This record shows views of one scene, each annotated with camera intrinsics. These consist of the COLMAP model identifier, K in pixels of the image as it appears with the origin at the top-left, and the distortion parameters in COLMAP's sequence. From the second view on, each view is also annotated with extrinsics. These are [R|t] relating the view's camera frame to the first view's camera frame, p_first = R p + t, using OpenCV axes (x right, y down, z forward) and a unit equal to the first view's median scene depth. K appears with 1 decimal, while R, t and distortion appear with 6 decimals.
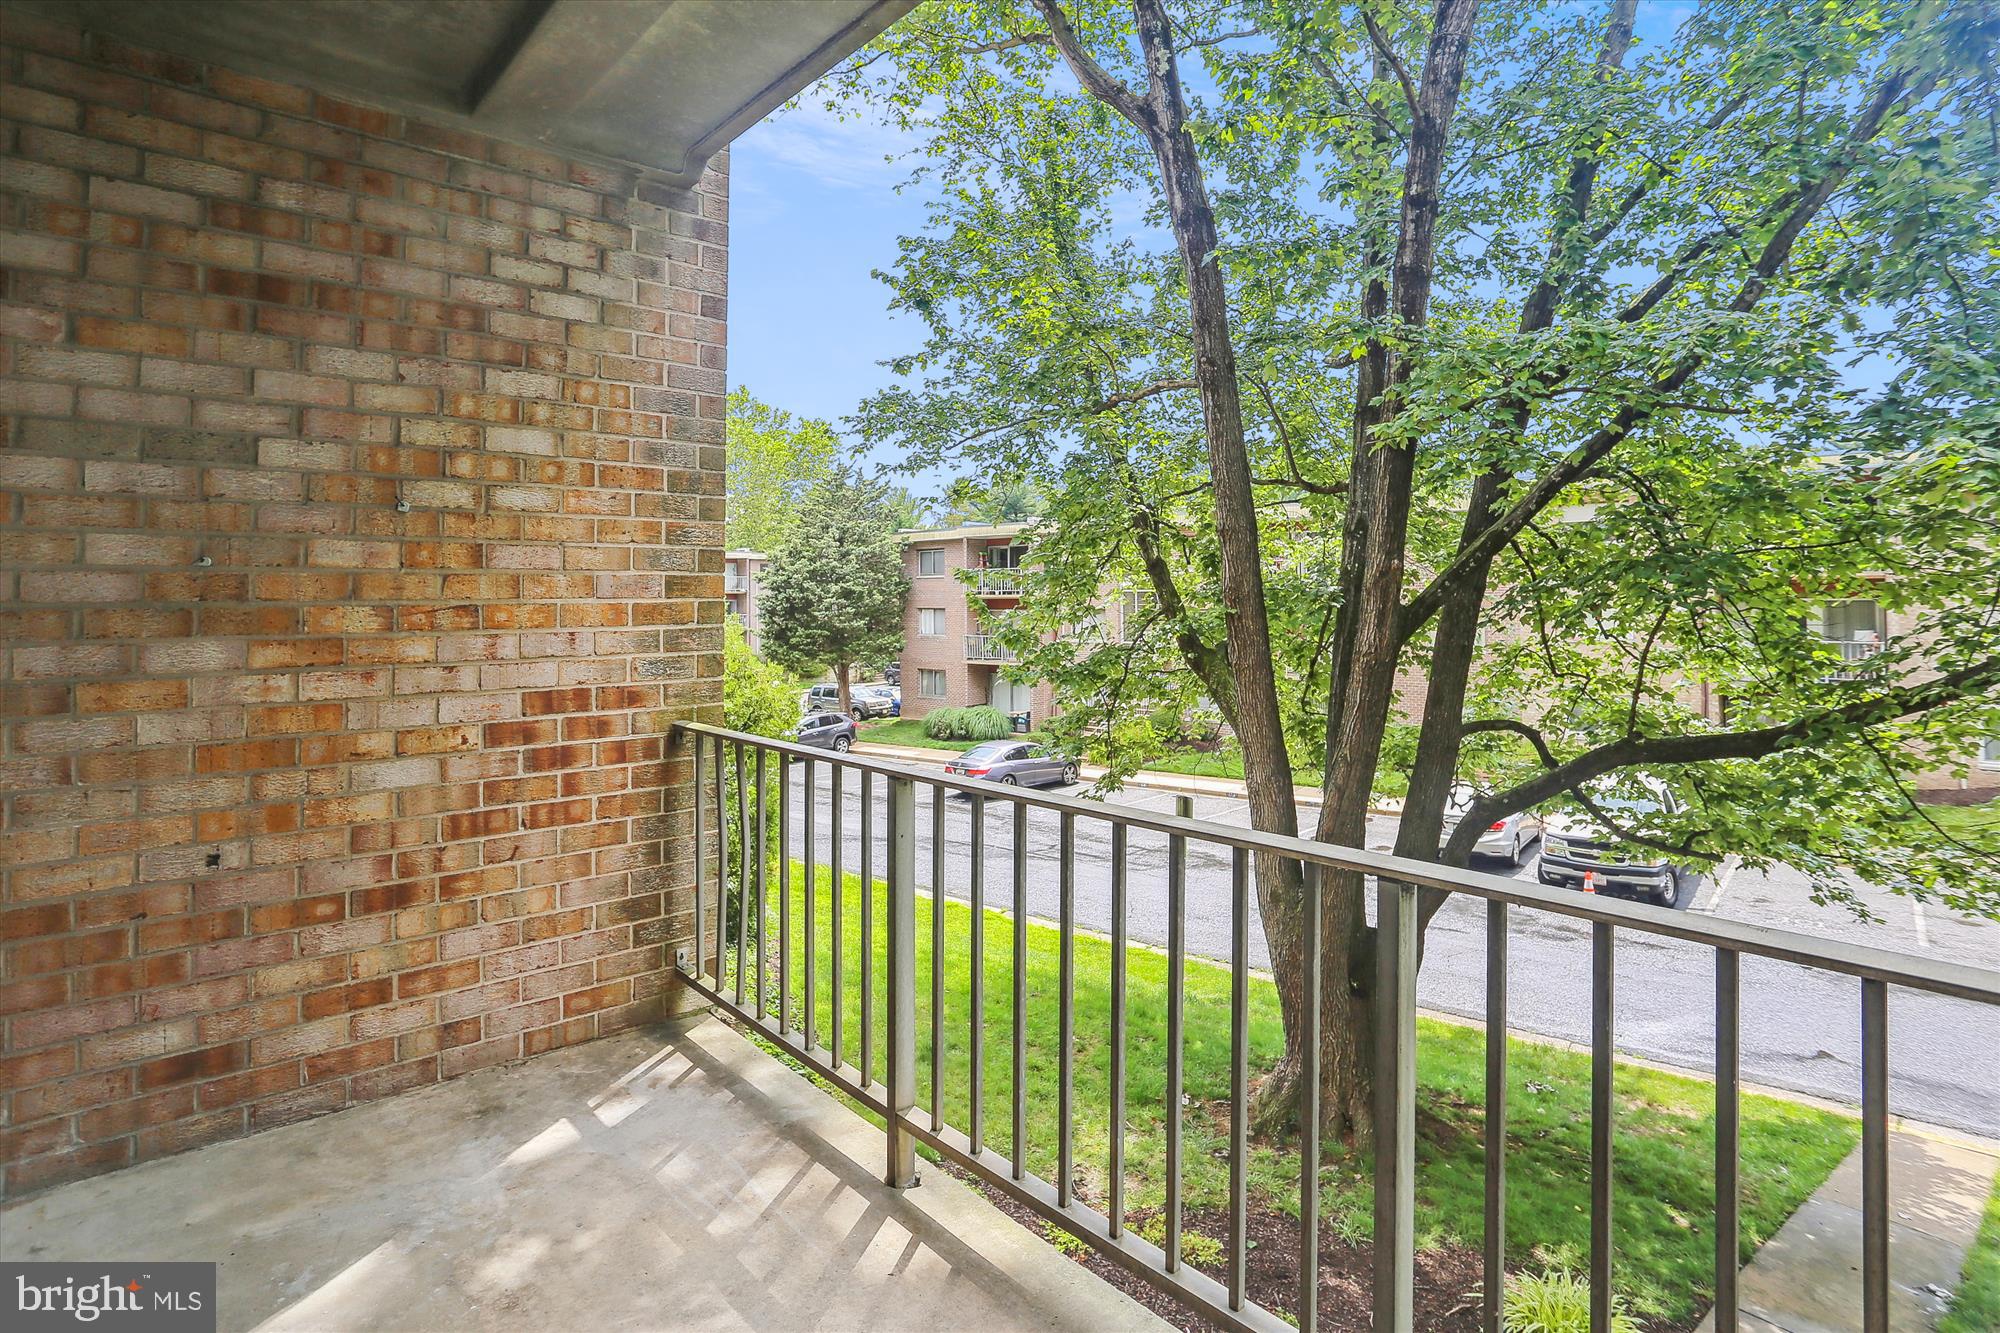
lens RADIAL K [[994.2, 0, 995.1], [0, 994.2, 588.9], [0, 0, 1]] dist [-0.052351, 0.013760]
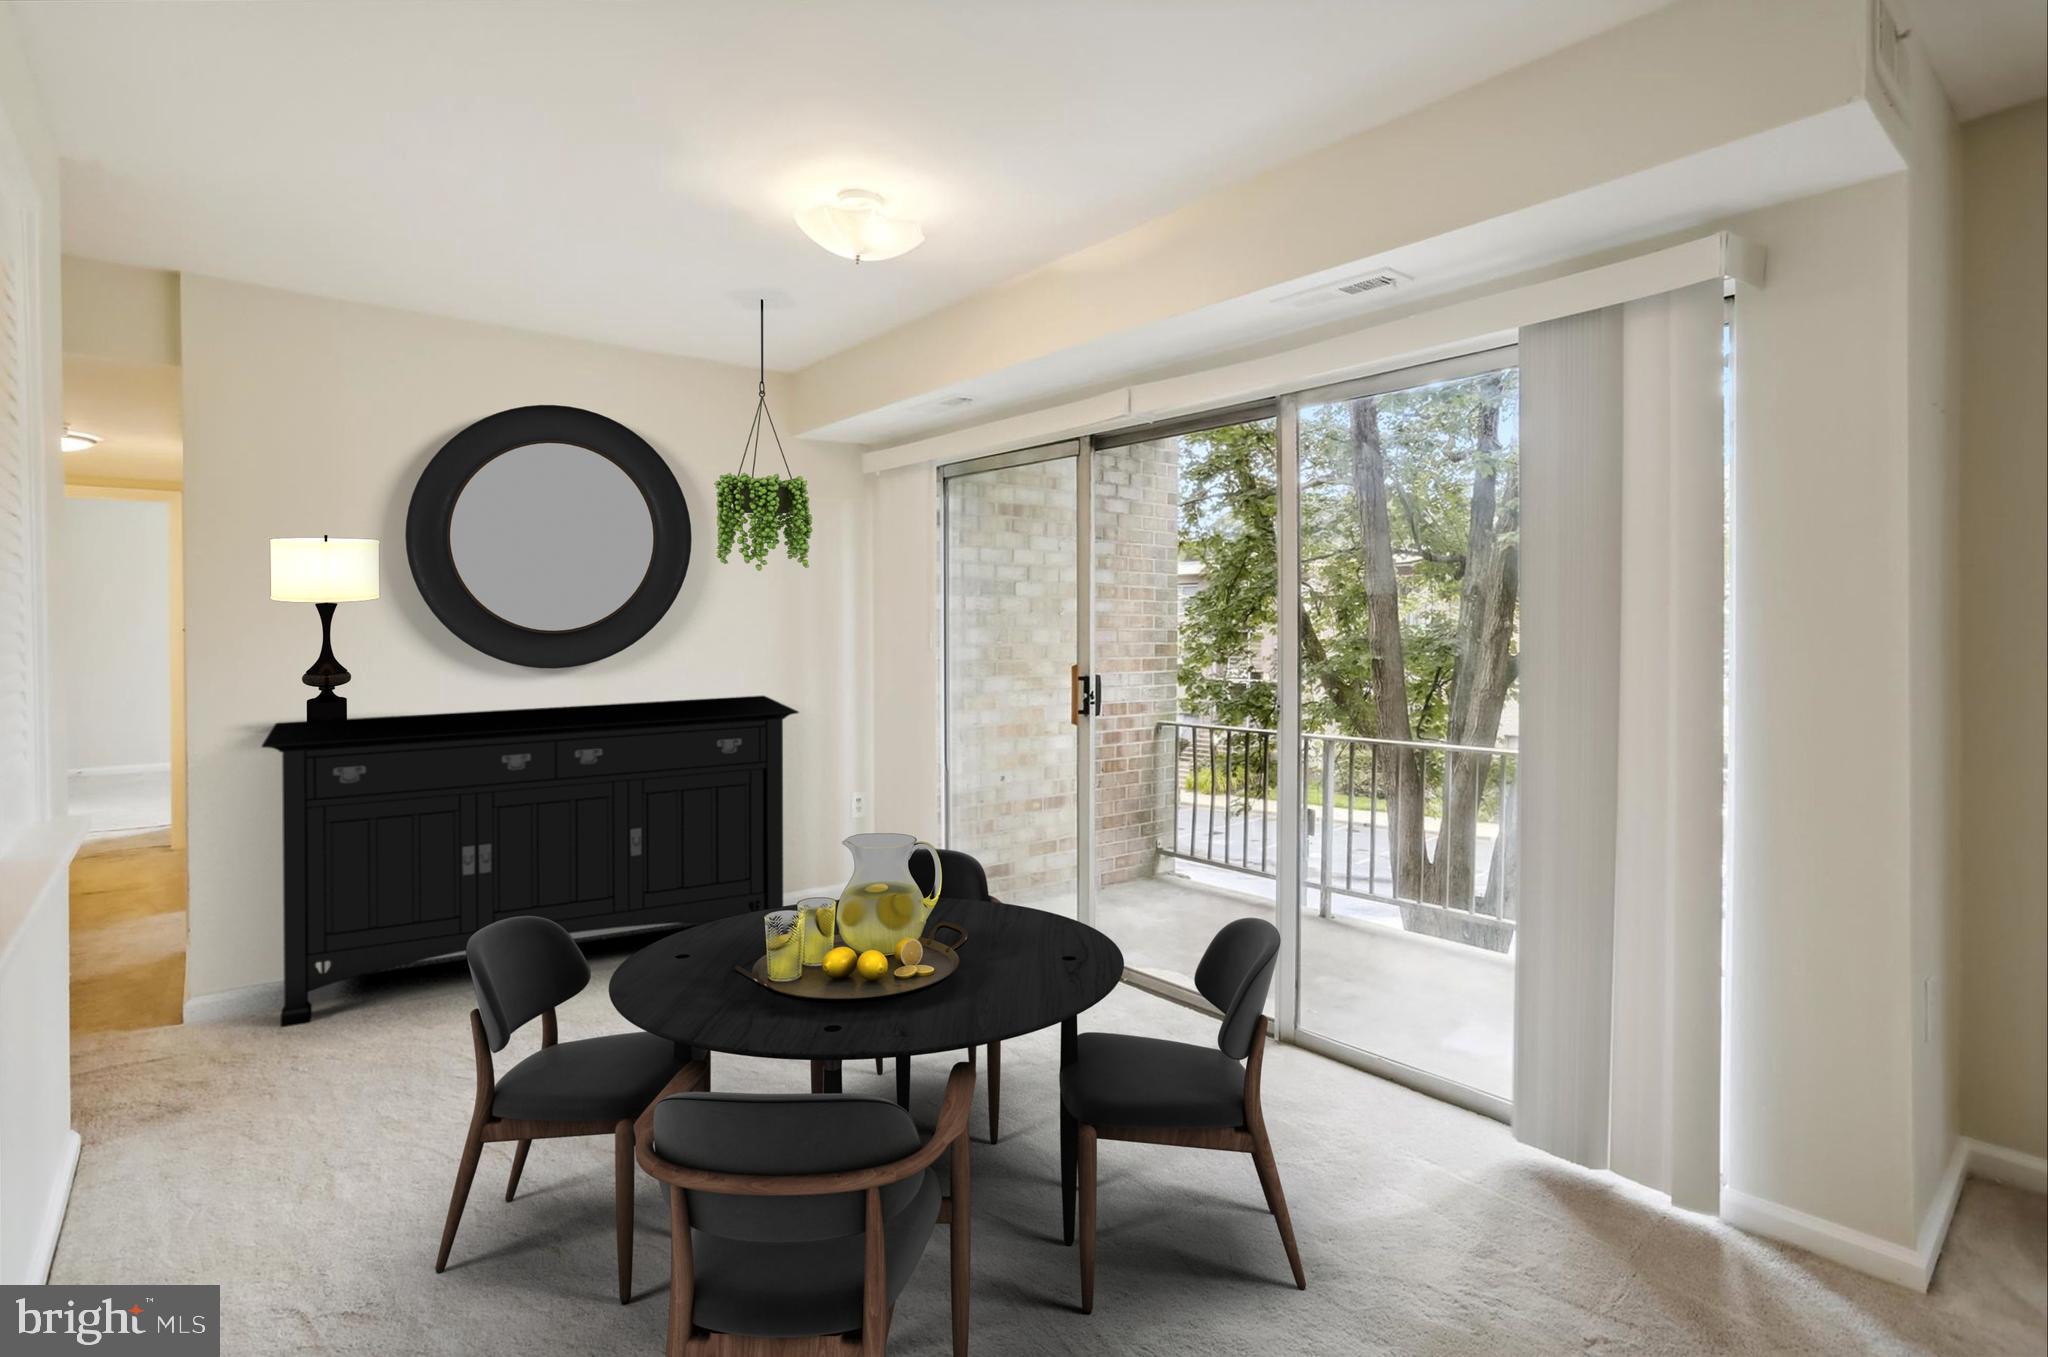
lens RADIAL K [[1018.0, 0, 1024.9], [0, 1018.0, 670.5], [0, 0, 1]] dist [-0.052351, 0.013760]
pose [[0.999677, 0.009549, -0.023570, -0.545521], [-0.008433, 0.998860, 0.046995, -0.054217], [0.023992, -0.046781, 0.998617, -0.983010]]
